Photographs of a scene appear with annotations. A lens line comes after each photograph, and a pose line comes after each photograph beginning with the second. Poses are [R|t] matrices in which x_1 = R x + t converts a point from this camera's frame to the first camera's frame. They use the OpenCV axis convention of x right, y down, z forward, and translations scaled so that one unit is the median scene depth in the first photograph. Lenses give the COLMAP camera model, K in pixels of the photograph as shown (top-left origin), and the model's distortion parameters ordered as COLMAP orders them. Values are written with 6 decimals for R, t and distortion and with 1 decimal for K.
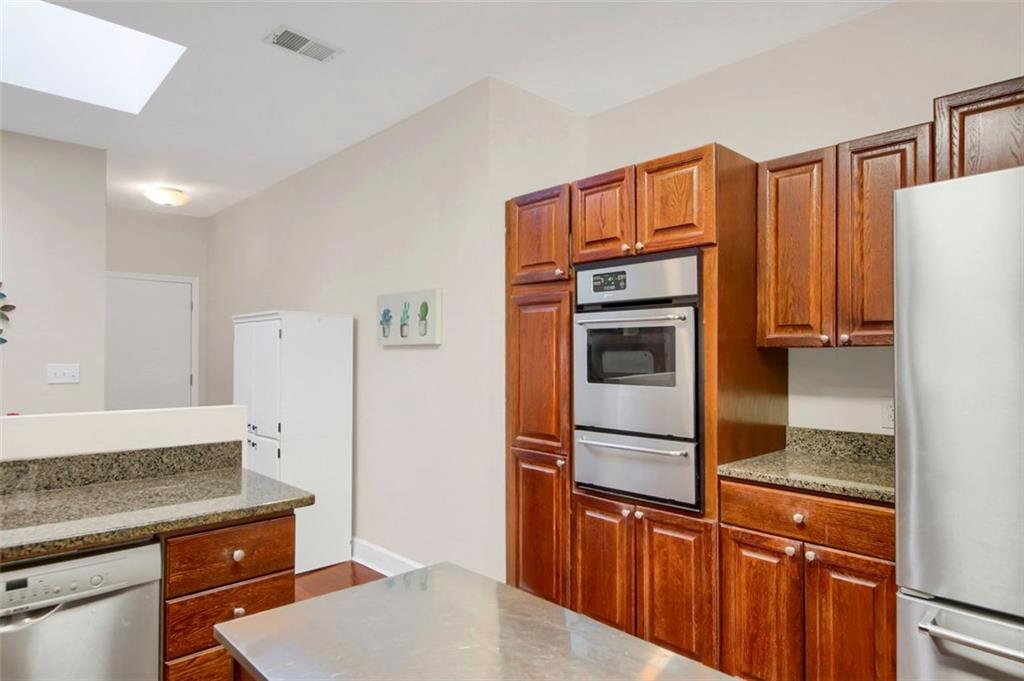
lens RADIAL K [[628.8, 0, 517.9], [0, 628.8, 347.5], [0, 0, 1]] dist [-0.006142, -0.002921]
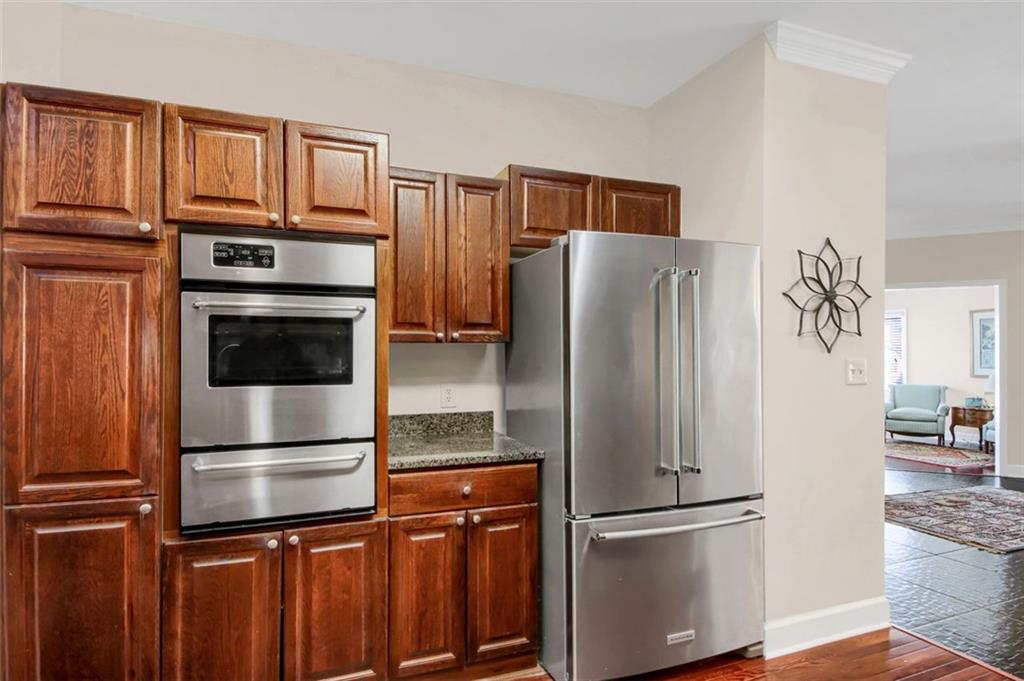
lens RADIAL K [[565.1, 0, 512.6], [0, 565.1, 347.2], [0, 0, 1]] dist [0.002660, -0.010672]
pose [[0.338353, 0.003891, 0.941011, -0.428113], [-0.012534, 0.999921, 0.000372, 0.004842], [-0.940936, -0.011920, 0.338375, 0.480167]]
